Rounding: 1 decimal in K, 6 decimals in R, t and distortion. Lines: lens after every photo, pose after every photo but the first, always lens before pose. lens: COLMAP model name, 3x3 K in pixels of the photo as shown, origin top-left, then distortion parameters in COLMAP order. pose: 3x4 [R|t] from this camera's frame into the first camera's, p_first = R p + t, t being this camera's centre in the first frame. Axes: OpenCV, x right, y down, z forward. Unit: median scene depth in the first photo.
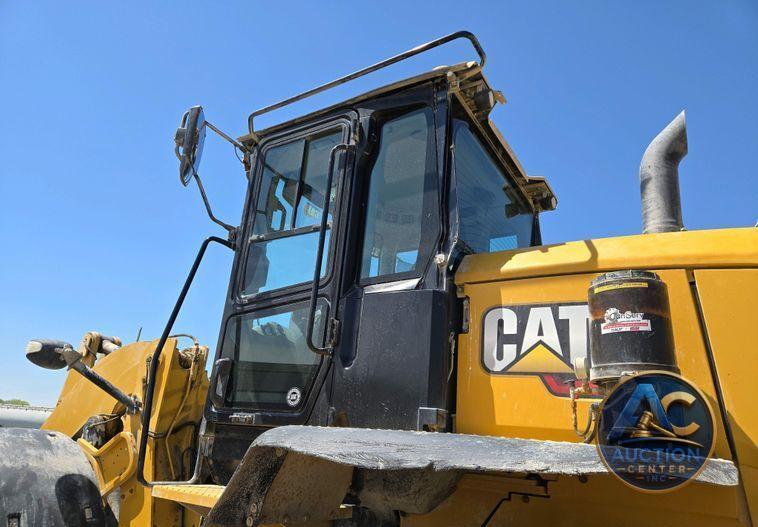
lens RADIAL K [[507.8, 0, 379.8], [0, 507.8, 281.6], [0, 0, 1]] dist [0.089475, -0.080141]
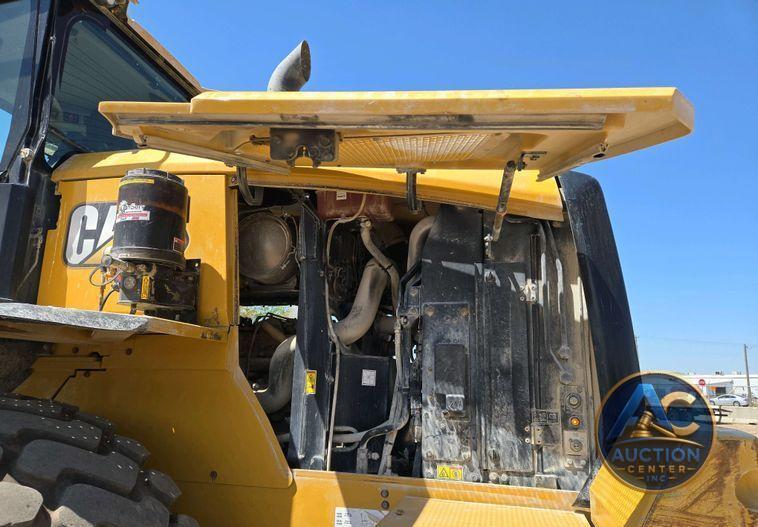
lens RADIAL K [[507.8, 0, 379.8], [0, 507.8, 281.6], [0, 0, 1]] dist [0.089475, -0.080141]
pose [[0.948343, 0.003388, 0.317229, 0.453993], [-0.046912, 0.990448, 0.129662, 0.039321], [-0.313759, -0.137845, 0.939443, -0.199362]]
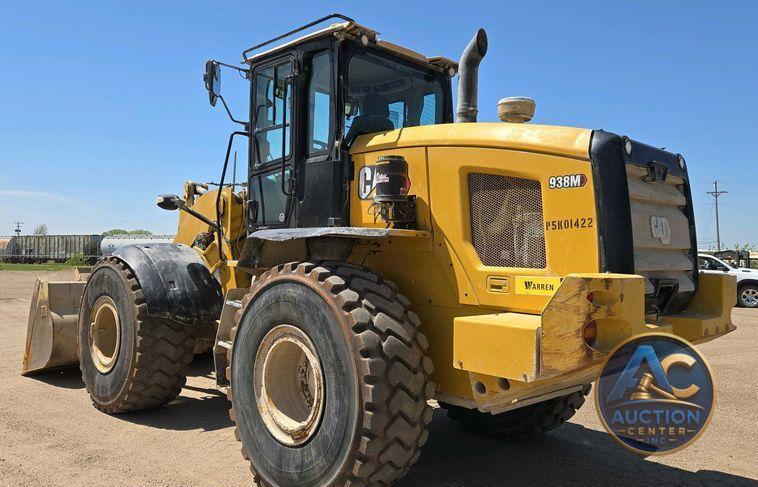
lens RADIAL K [[592.7, 0, 379.0], [0, 592.7, 243.5], [0, 0, 1]] dist [0.070625, -0.001442]
pose [[0.973200, -0.068768, -0.219436, 0.754799], [0.128298, 0.954290, 0.269944, -0.275189], [0.190842, -0.290863, 0.937538, -1.226200]]
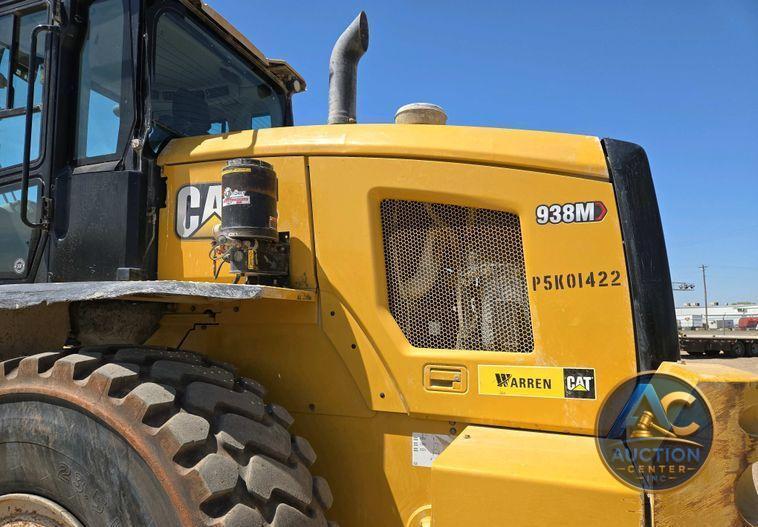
lens RADIAL K [[507.8, 0, 379.8], [0, 507.8, 281.6], [0, 0, 1]] dist [0.089475, -0.080141]
pose [[0.973786, -0.060340, 0.219317, 0.384636], [0.003447, 0.967978, 0.251011, -0.034204], [-0.227440, -0.243675, 0.942812, -0.316807]]
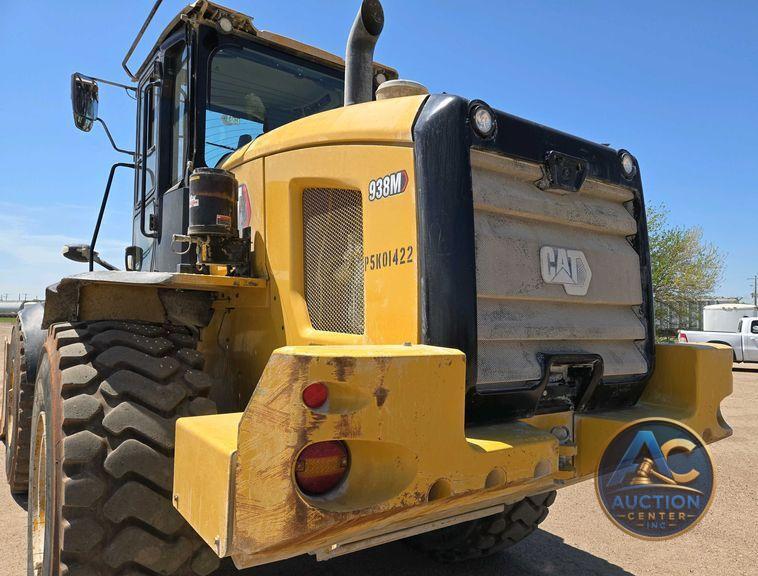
lens RADIAL K [[548.9, 0, 407.1], [0, 548.9, 308.5], [0, 0, 1]] dist [0.087813, -0.094321]
pose [[0.936487, -0.064826, -0.344659, 1.237755], [0.159217, 0.954240, 0.253133, 0.044368], [0.312478, -0.291931, 0.903955, -0.374101]]
